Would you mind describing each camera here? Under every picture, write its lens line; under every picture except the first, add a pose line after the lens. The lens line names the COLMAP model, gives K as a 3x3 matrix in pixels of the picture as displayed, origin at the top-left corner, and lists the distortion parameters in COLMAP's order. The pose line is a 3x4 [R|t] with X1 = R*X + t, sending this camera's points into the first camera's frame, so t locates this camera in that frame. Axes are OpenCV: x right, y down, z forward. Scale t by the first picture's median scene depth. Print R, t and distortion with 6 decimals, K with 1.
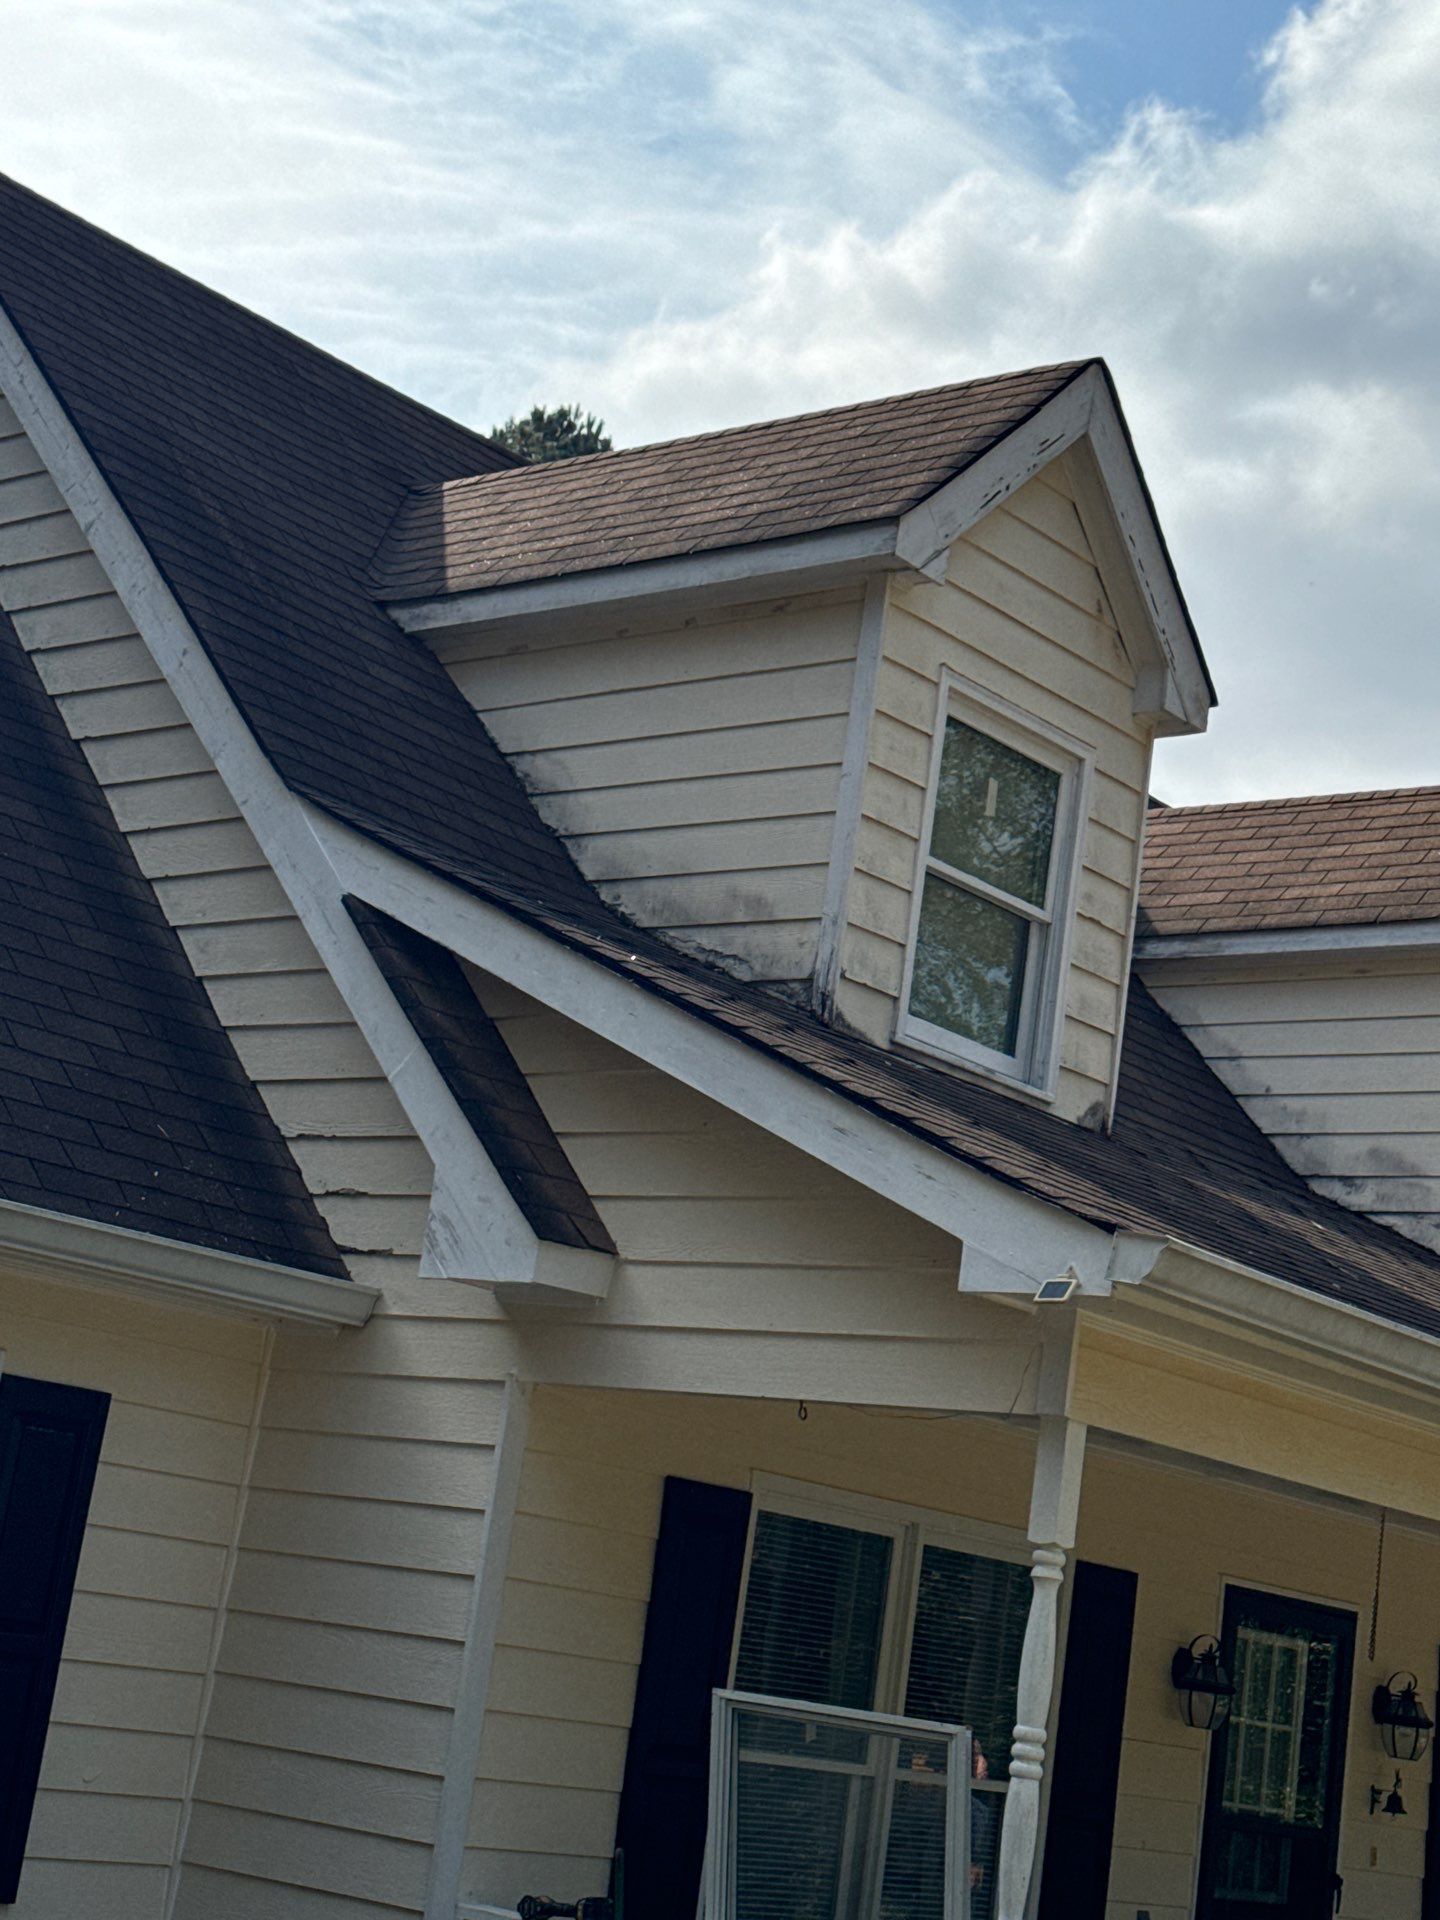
lens RADIAL K [[3096.5, 0, 721.5], [0, 3096.5, 956.8], [0, 0, 1]] dist [0.116289, 0.000000]
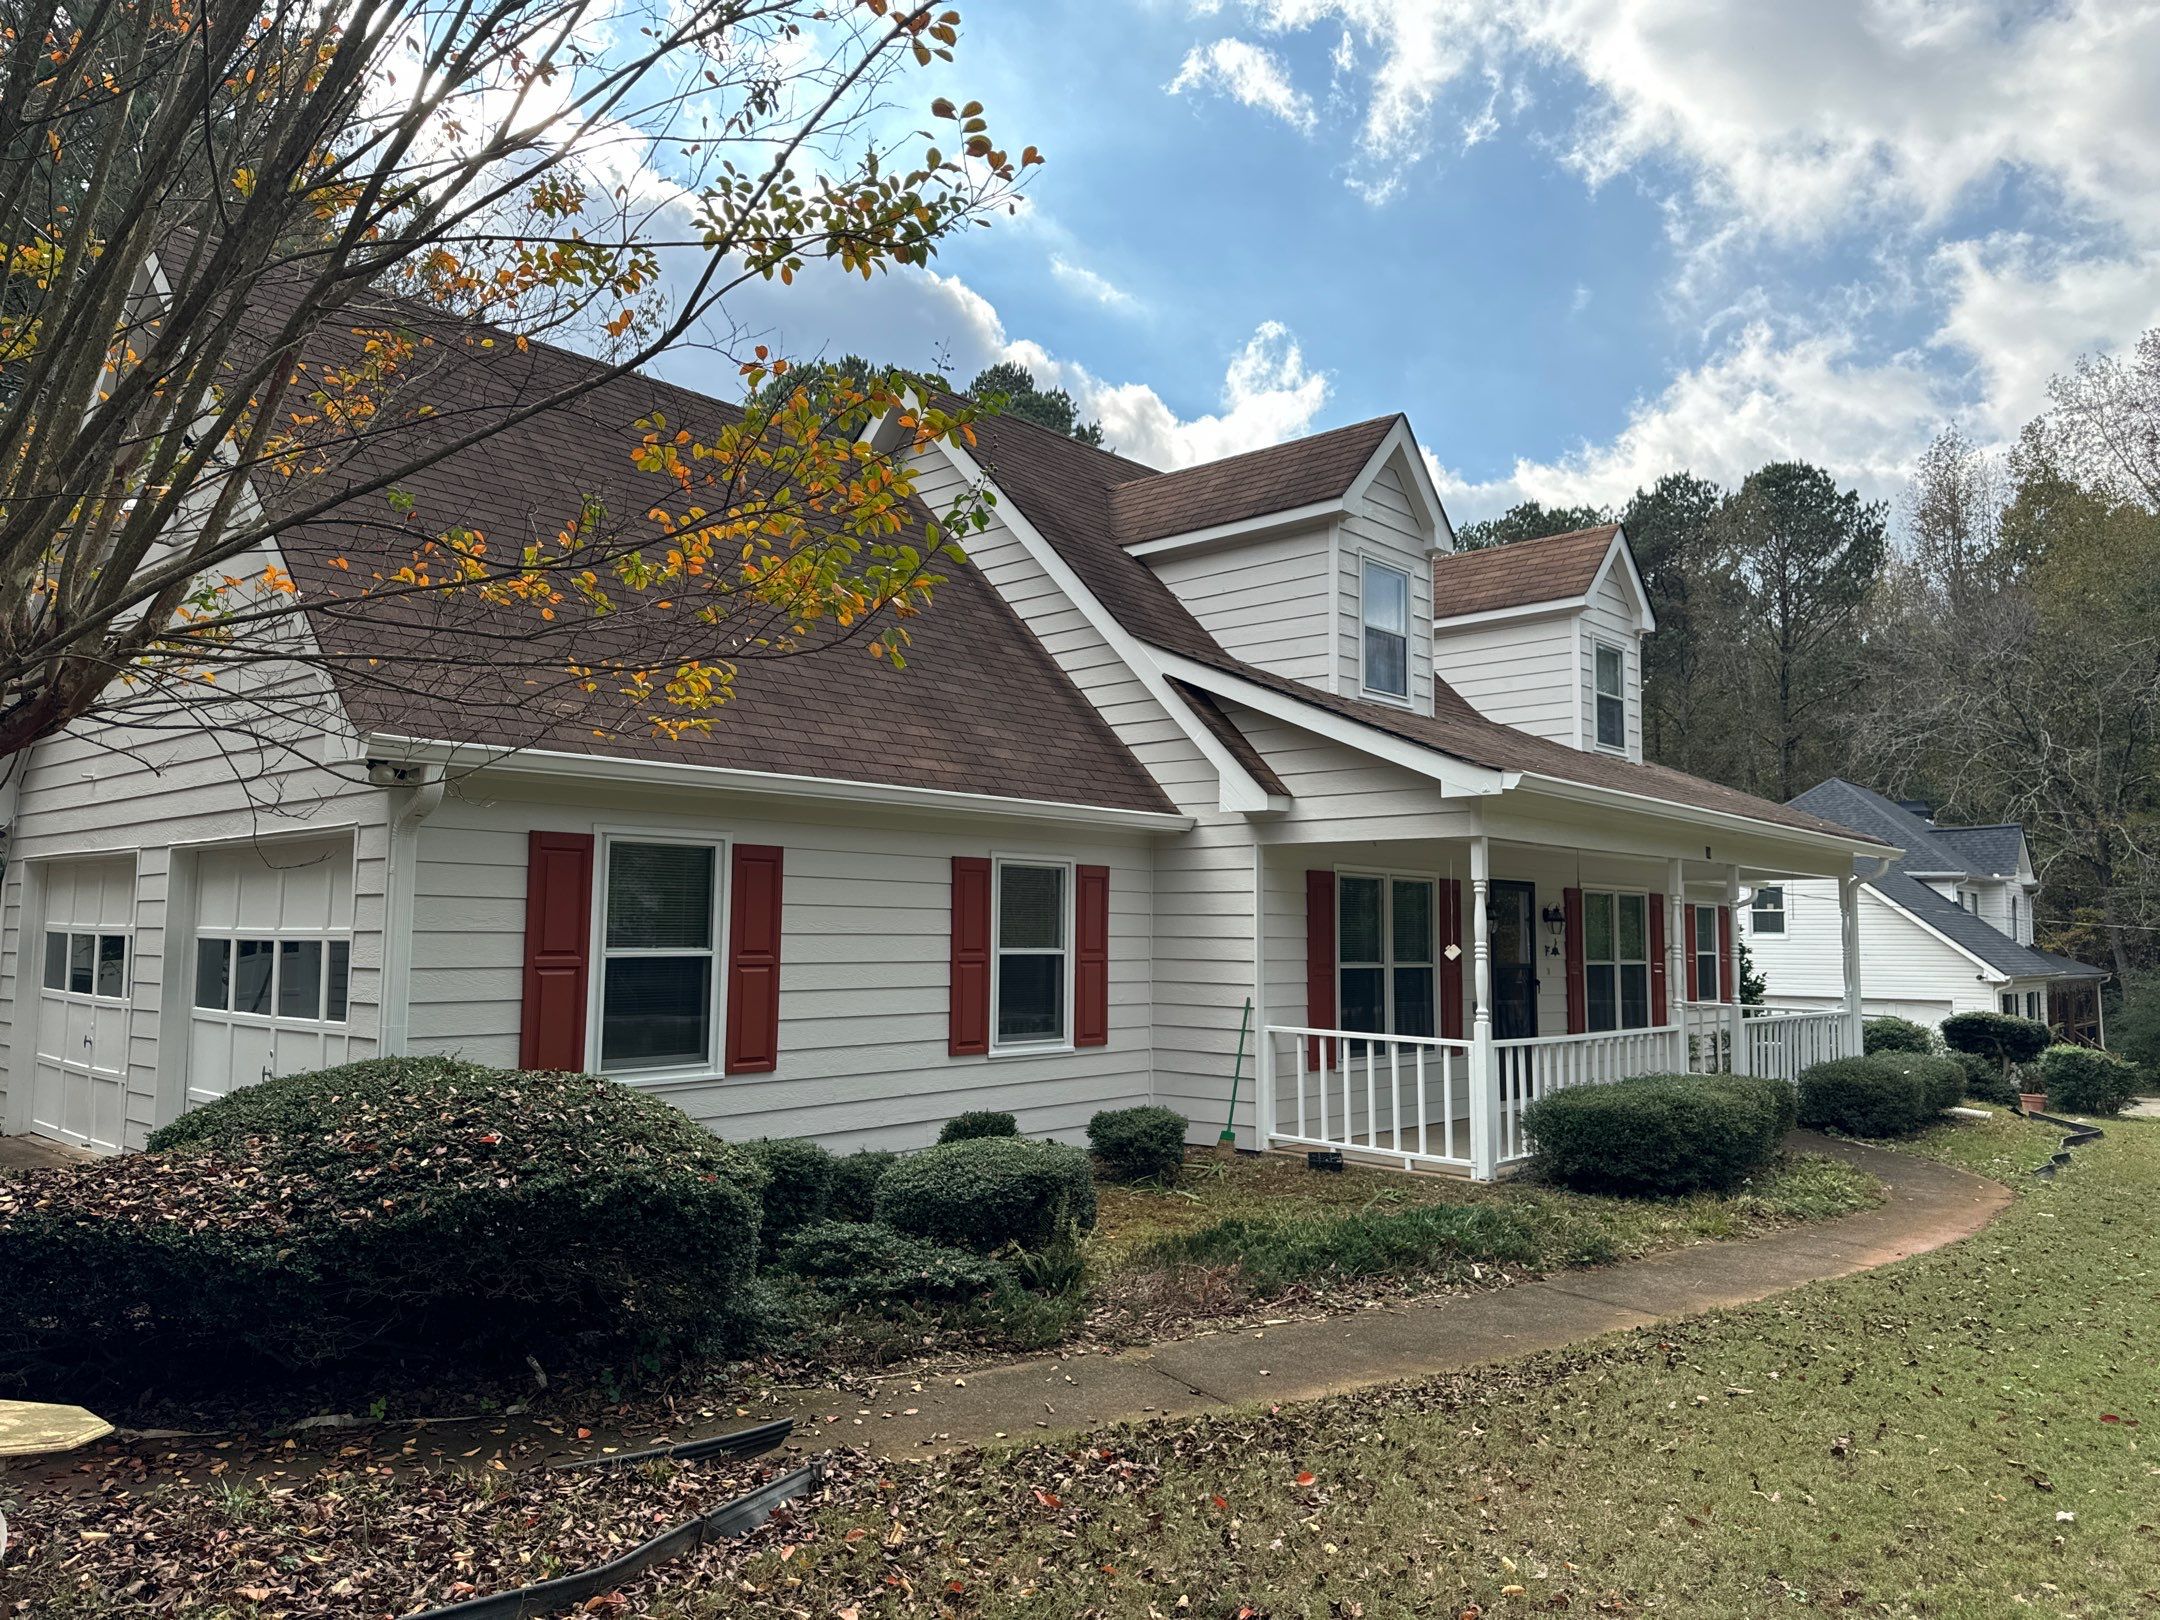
lens RADIAL K [[1469.8, 0, 1061.3], [0, 1469.8, 815.0], [0, 0, 1]] dist [0.008586, -0.024398]
pose [[0.991057, -0.128669, -0.035365, -0.168318], [0.132379, 0.981383, 0.139151, -0.083408], [0.016802, -0.142588, 0.989639, -0.257768]]
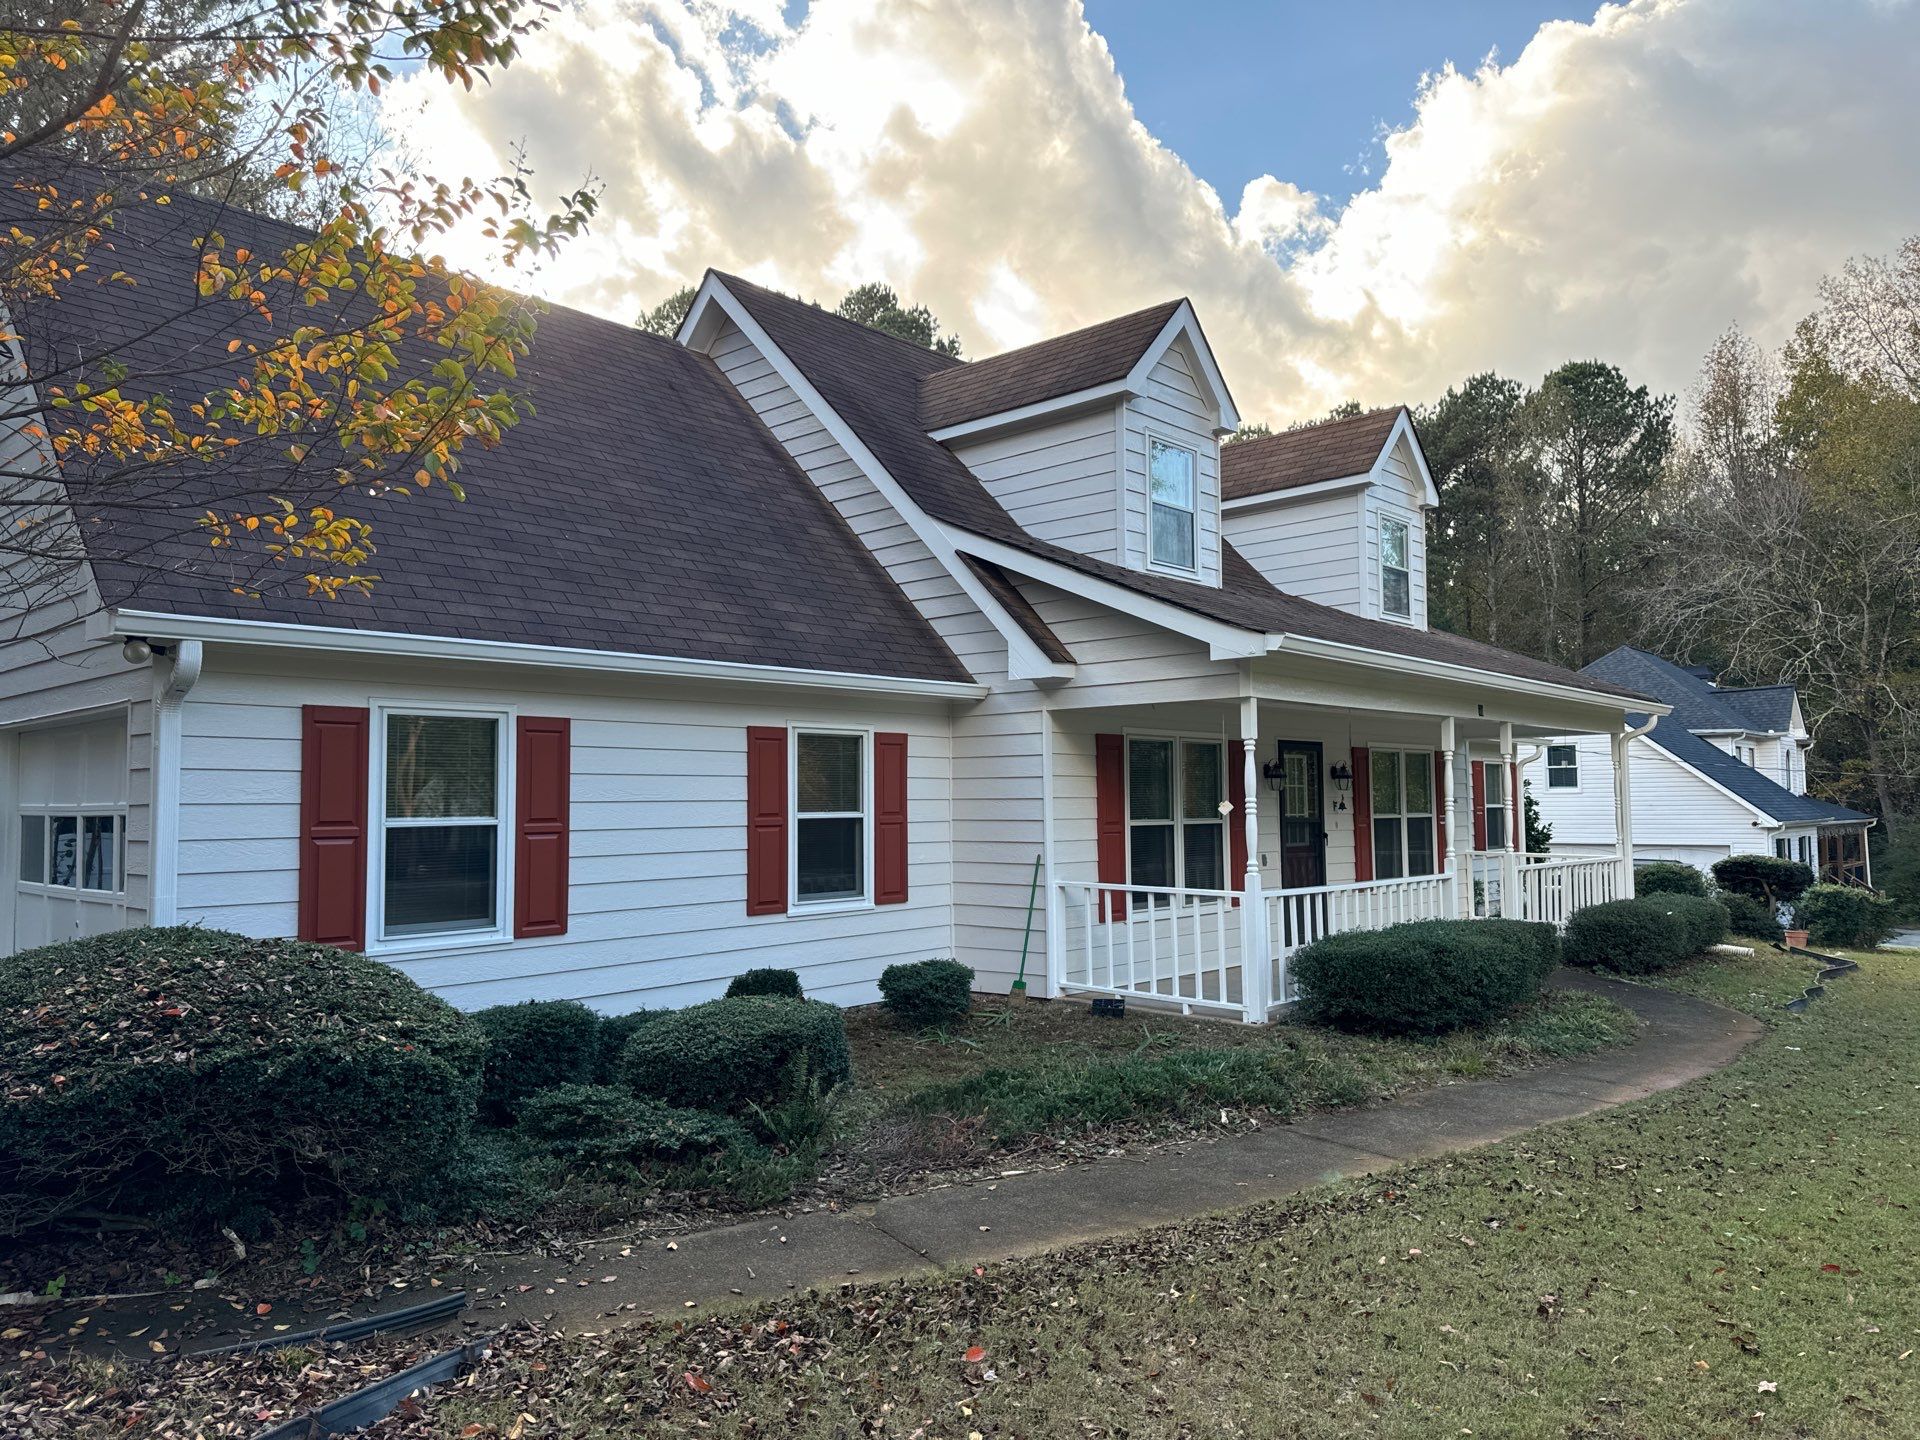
lens RADIAL K [[1311.0, 0, 931.3], [0, 1311.0, 734.6], [0, 0, 1]] dist [0.005946, -0.021380]
pose [[0.988231, -0.145855, -0.046102, -0.105903], [0.151598, 0.974088, 0.167843, -0.055785], [0.020426, -0.172857, 0.984735, -0.189242]]
